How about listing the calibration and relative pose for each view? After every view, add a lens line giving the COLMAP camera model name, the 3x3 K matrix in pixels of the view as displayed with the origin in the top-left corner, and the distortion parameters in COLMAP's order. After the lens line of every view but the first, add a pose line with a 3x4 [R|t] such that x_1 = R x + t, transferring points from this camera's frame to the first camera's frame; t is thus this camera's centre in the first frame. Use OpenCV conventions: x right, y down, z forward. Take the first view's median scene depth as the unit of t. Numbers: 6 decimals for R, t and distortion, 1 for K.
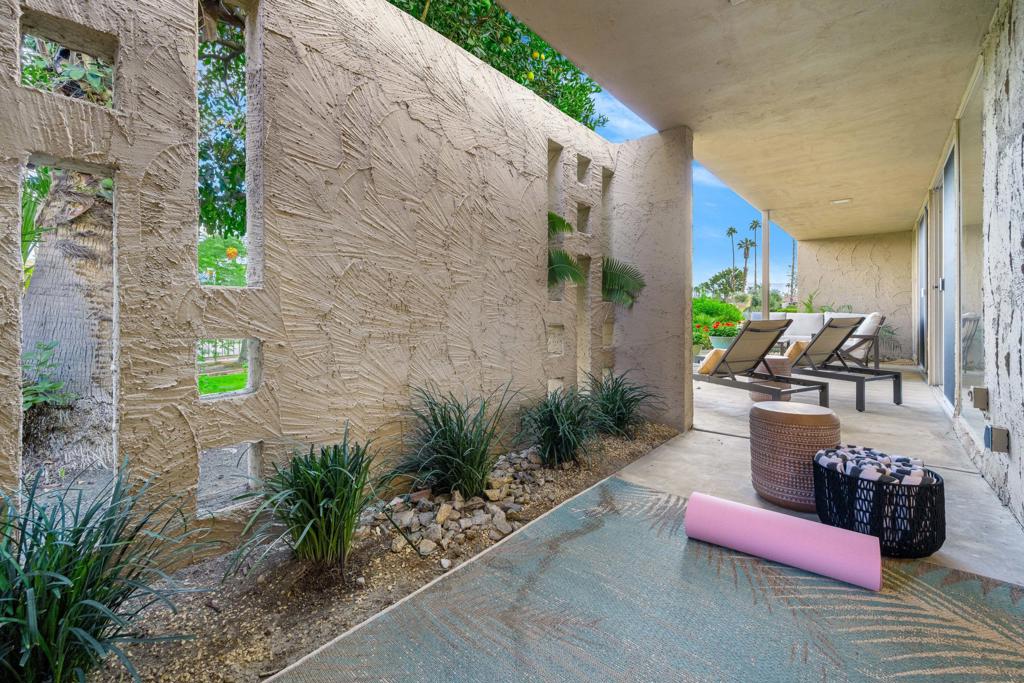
lens RADIAL K [[408.4, 0, 508.2], [0, 408.4, 317.4], [0, 0, 1]] dist [0.001161, -0.000387]
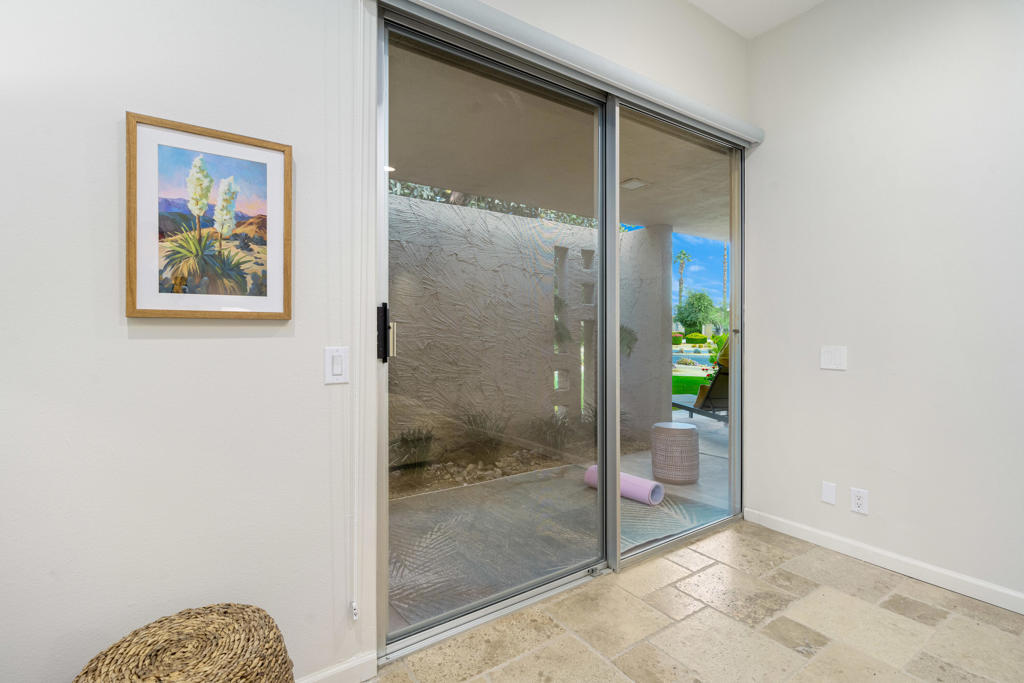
lens RADIAL K [[478.2, 0, 512.0], [0, 478.2, 342.2], [0, 0, 1]] dist [0.000915, -0.000047]
pose [[0.965537, -0.005854, -0.260200, 0.542350], [0.004970, 0.999979, -0.004055, -0.103965], [0.260218, 0.002622, 0.965546, -1.003084]]
